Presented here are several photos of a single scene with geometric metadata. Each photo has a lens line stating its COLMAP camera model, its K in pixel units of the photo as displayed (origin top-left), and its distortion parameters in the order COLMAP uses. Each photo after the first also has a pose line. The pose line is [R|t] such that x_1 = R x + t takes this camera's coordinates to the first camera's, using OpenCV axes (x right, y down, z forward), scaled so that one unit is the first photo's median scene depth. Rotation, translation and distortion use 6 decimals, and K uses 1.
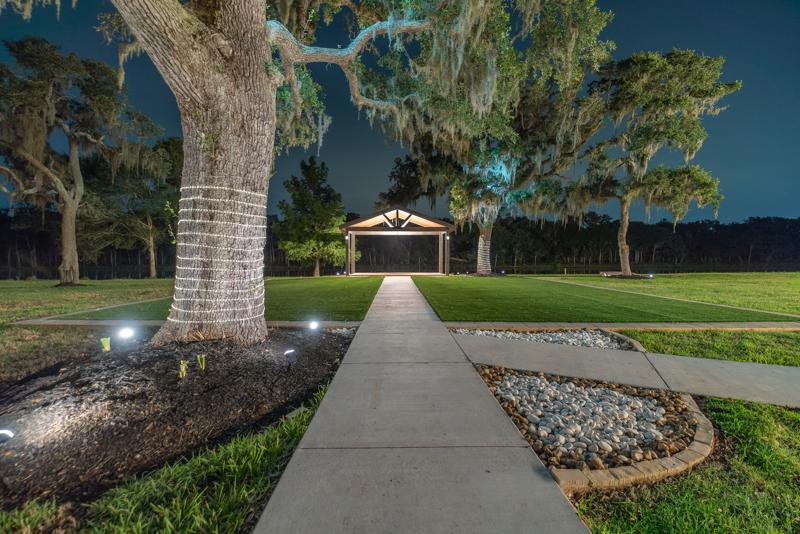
lens RADIAL K [[326.9, 0, 400.0], [0, 326.9, 267.0], [0, 0, 1]] dist [0.000226, 0.000114]
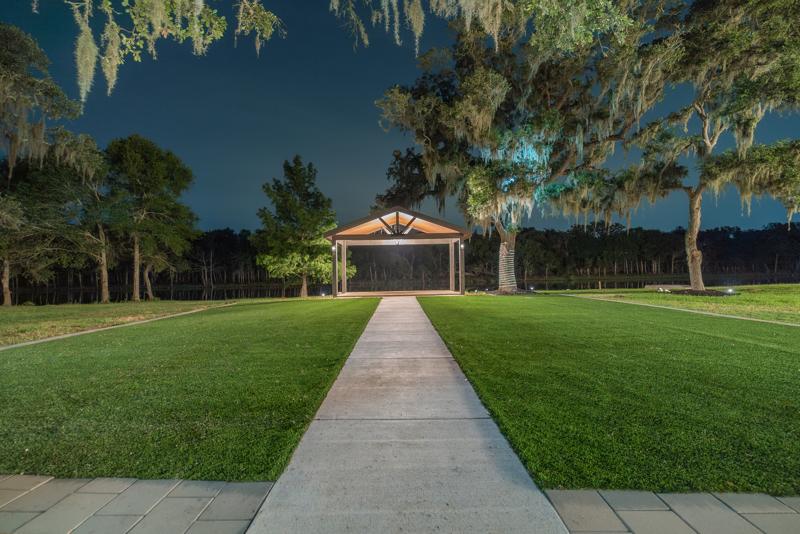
lens RADIAL K [[326.9, 0, 400.0], [0, 326.9, 267.0], [0, 0, 1]] dist [0.000226, 0.000114]
pose [[0.999806, -0.017876, -0.008251, 0.002567], [0.017488, 0.998840, -0.044856, -0.006432], [0.009043, 0.044703, 0.998959, 0.206111]]
